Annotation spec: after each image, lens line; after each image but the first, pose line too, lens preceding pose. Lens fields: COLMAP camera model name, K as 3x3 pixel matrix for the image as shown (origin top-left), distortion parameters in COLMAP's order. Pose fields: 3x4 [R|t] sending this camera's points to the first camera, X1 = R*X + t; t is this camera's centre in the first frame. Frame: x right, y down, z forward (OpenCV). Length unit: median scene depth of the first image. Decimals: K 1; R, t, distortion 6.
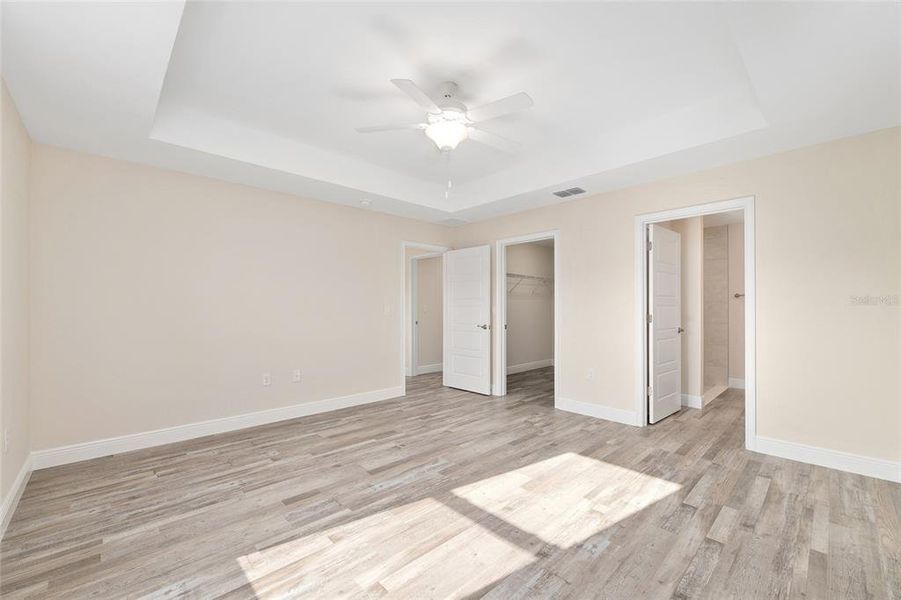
lens RADIAL K [[366.7, 0, 449.6], [0, 366.7, 303.0], [0, 0, 1]] dist [-0.011911, 0.000138]
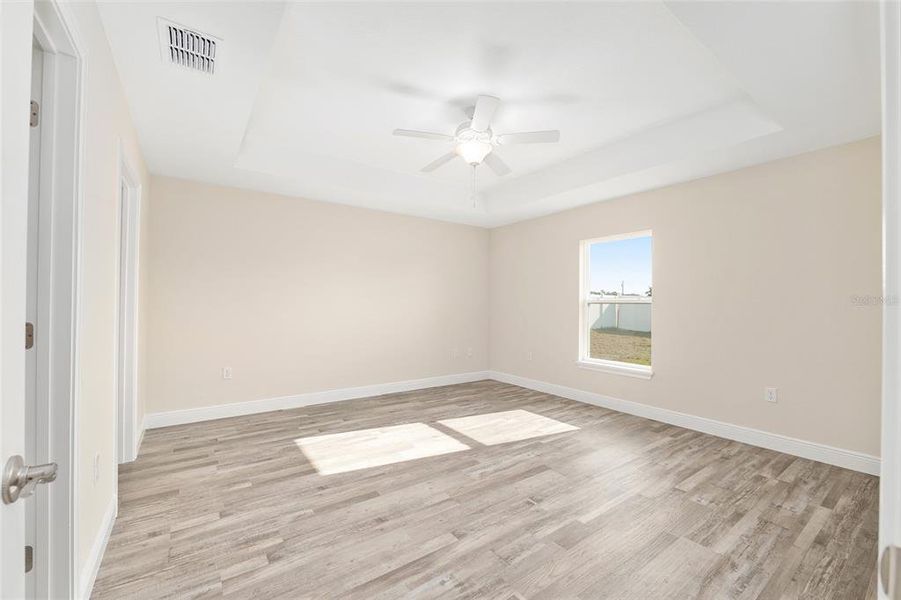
lens RADIAL K [[366.7, 0, 449.6], [0, 366.7, 303.0], [0, 0, 1]] dist [-0.011911, 0.000138]
pose [[-0.990858, -0.004808, 0.134822, -0.079225], [-0.007286, 0.999813, -0.017891, 0.025489], [-0.134710, -0.018710, -0.990708, 1.949932]]
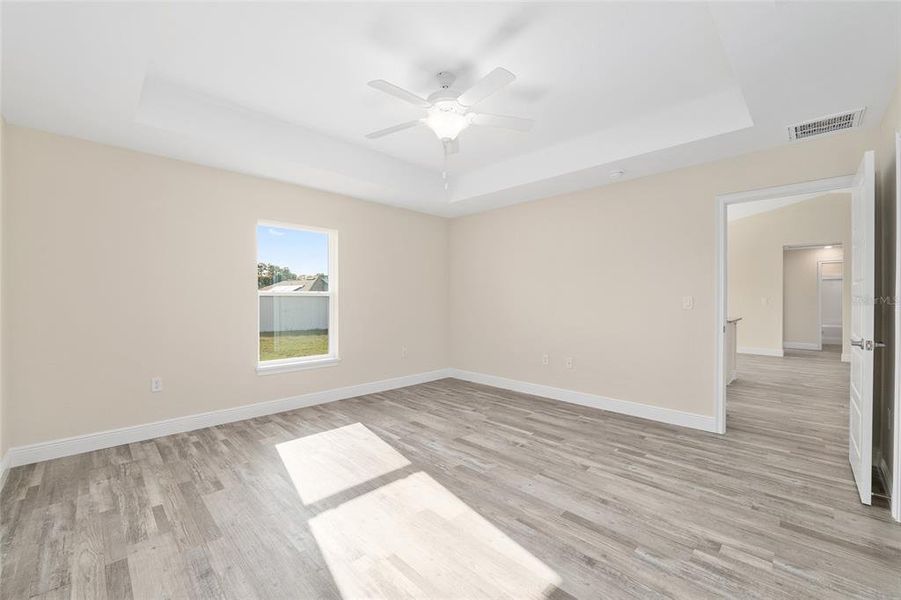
lens RADIAL K [[366.7, 0, 449.6], [0, 366.7, 303.0], [0, 0, 1]] dist [-0.011911, 0.000138]
pose [[0.026455, 0.012229, -0.999575, 0.908222], [0.013329, 0.999832, 0.012585, 0.010333], [0.999561, -0.013657, 0.026288, 0.903093]]
